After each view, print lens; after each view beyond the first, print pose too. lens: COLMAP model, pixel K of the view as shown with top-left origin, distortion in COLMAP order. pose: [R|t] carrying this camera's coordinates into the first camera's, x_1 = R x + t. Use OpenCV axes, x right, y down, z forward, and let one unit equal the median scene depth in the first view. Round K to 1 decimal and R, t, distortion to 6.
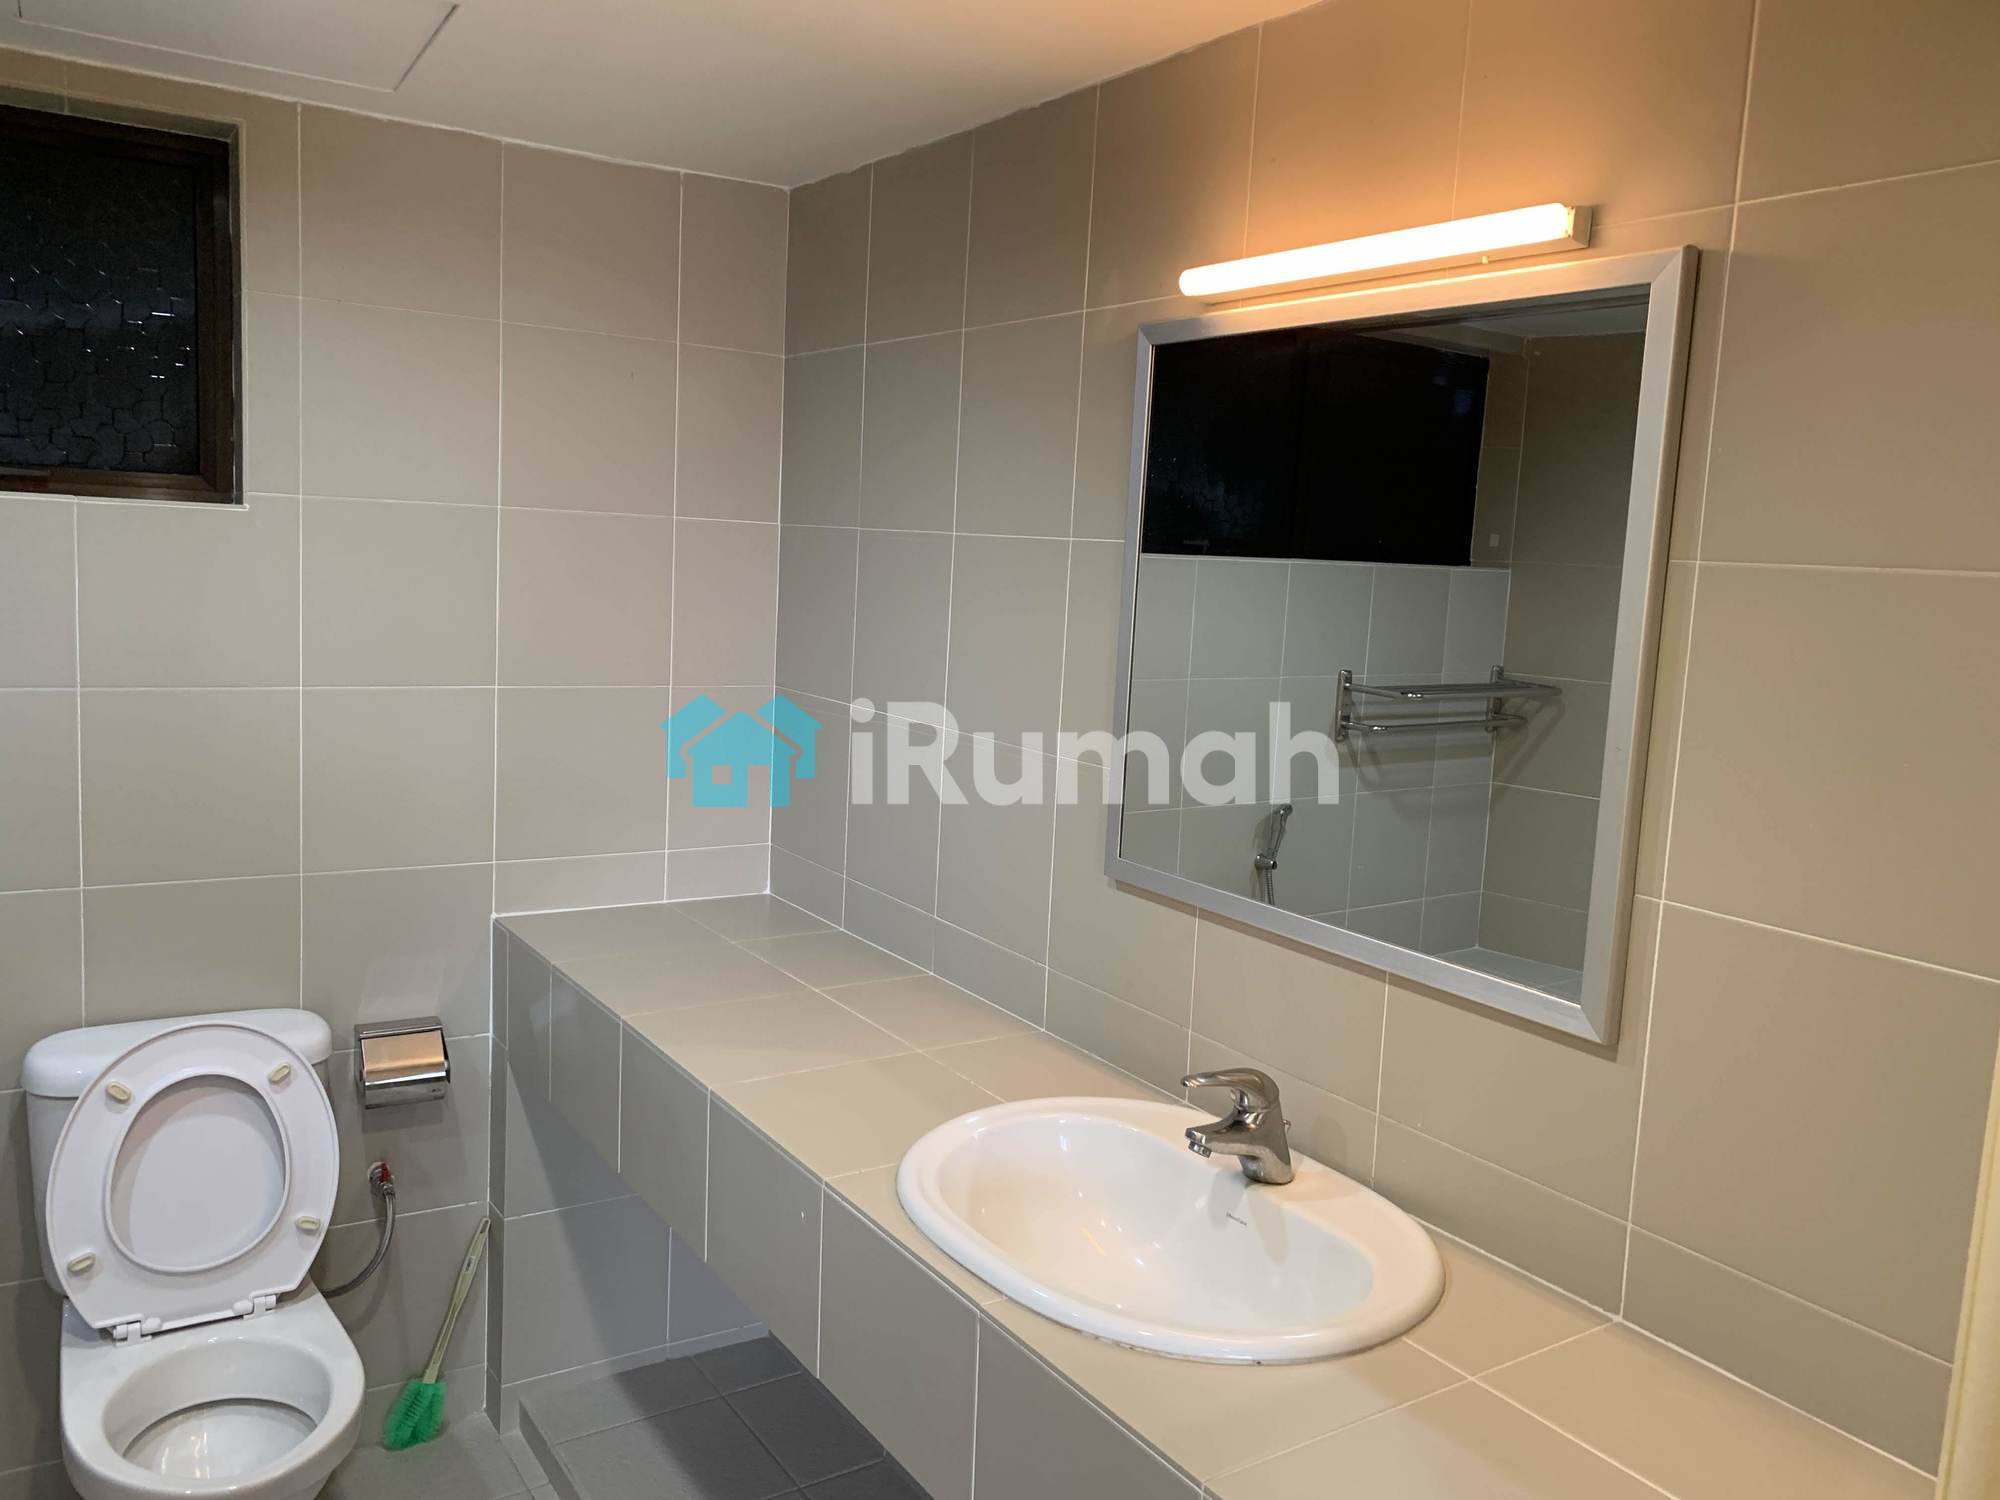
lens RADIAL K [[1551.8, 0, 1000.0], [0, 1551.8, 750.0], [0, 0, 1]] dist [-0.032977, -0.005401]
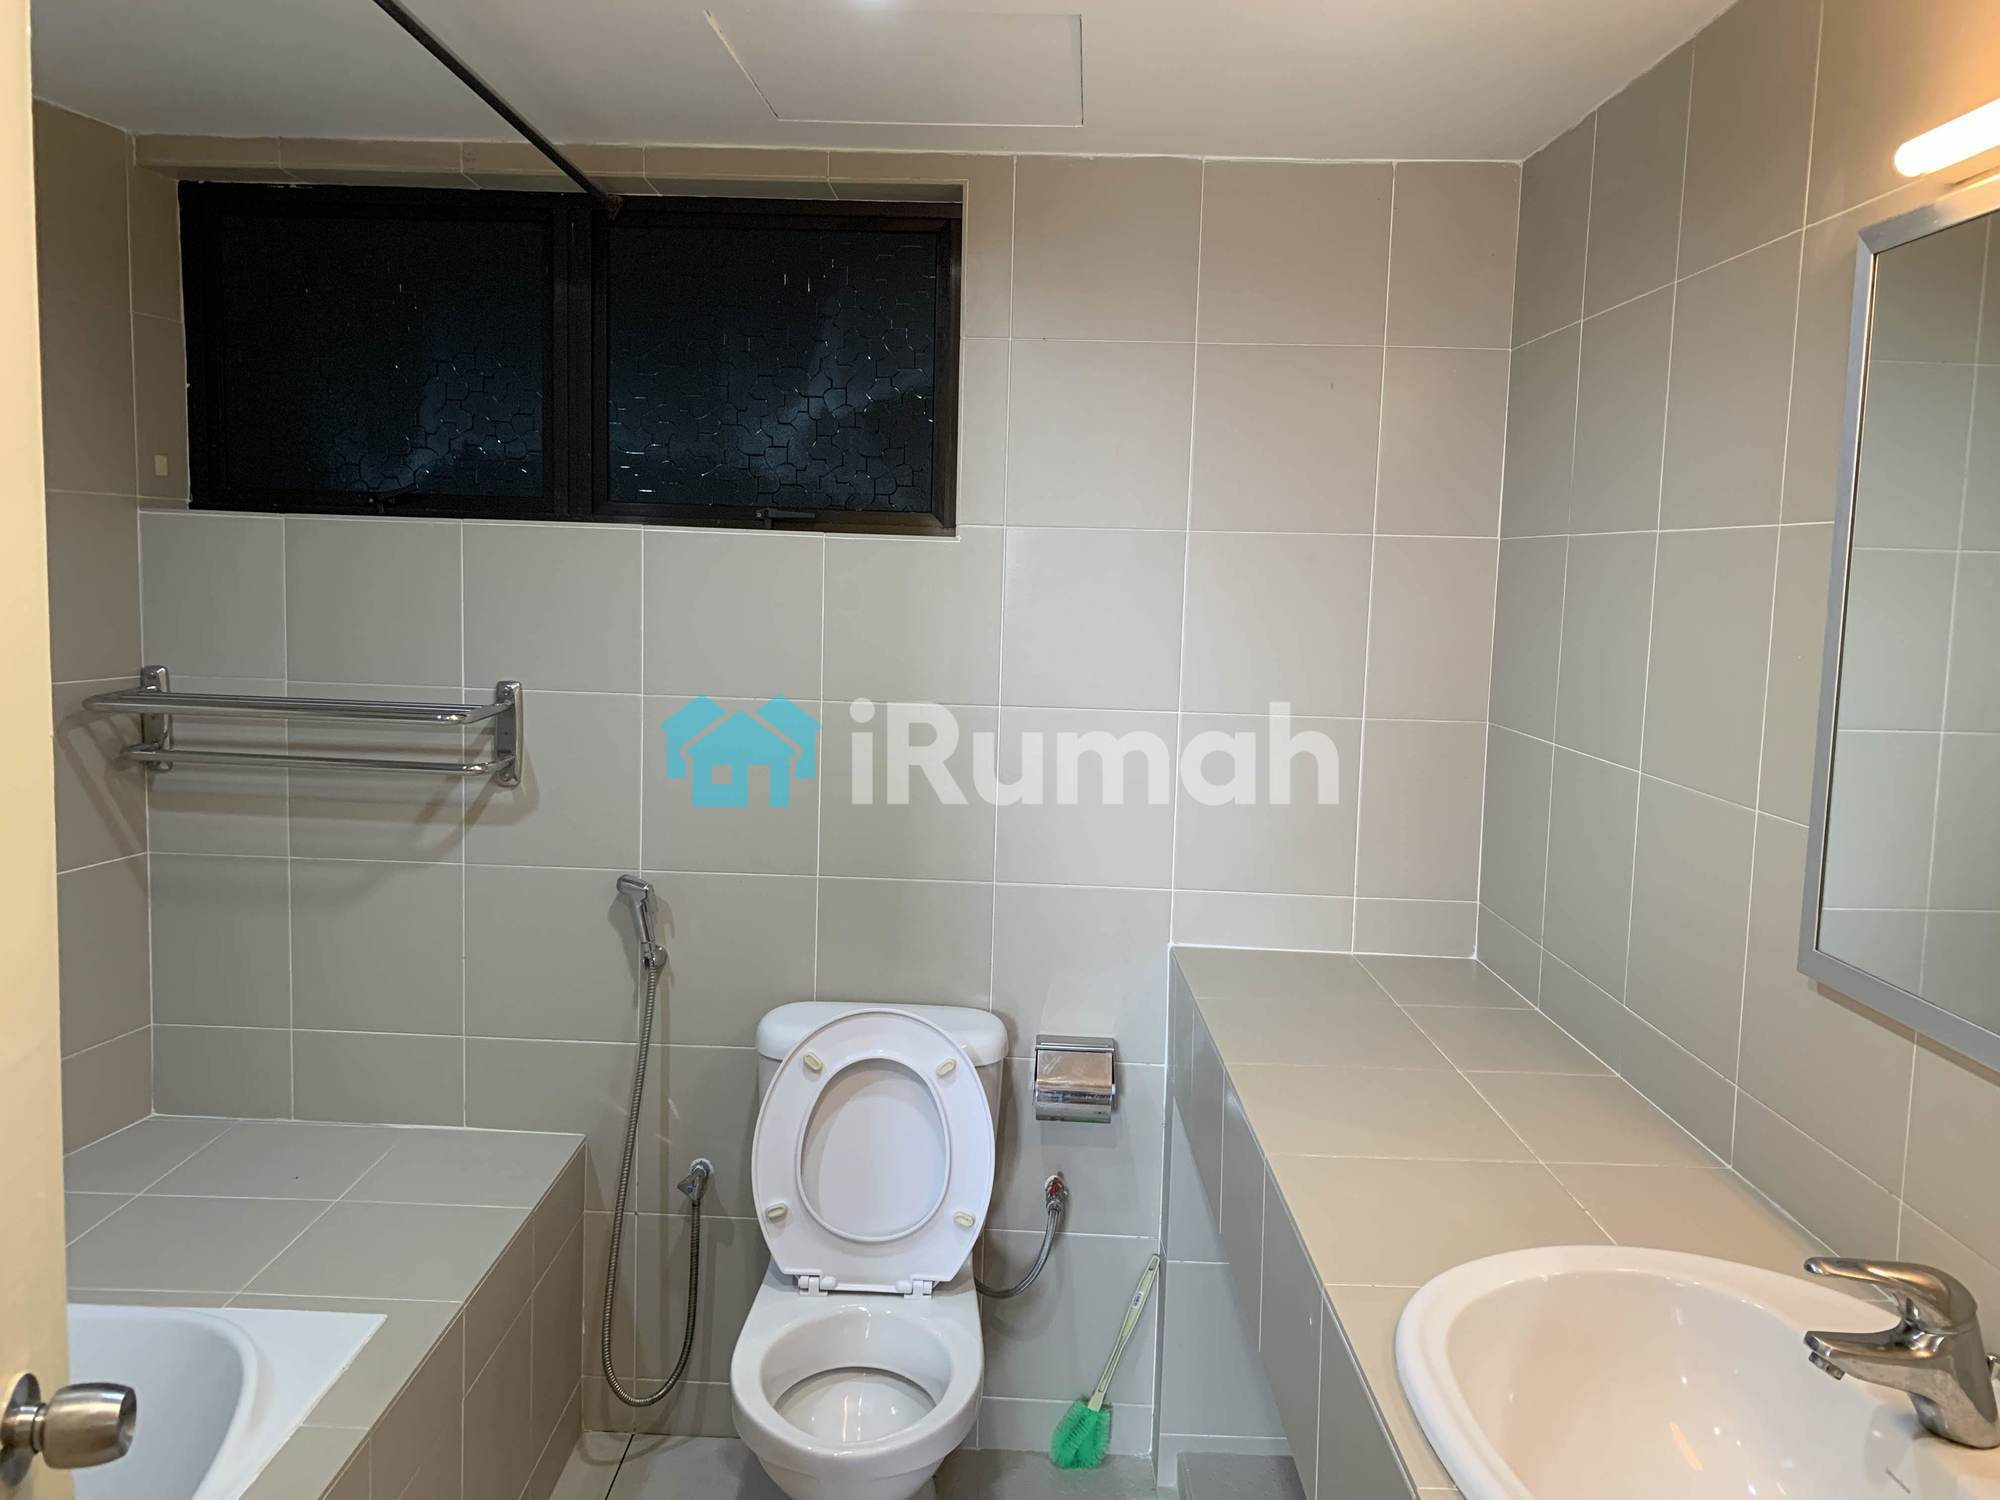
lens RADIAL K [[1519.5, 0, 1000.0], [0, 1519.5, 750.0], [0, 0, 1]] dist [0.031254, -0.078649]
pose [[0.814018, 0.036819, -0.579672, 0.163221], [-0.062986, 0.997699, -0.025078, 0.015580], [0.577415, 0.056925, 0.814464, 0.160096]]
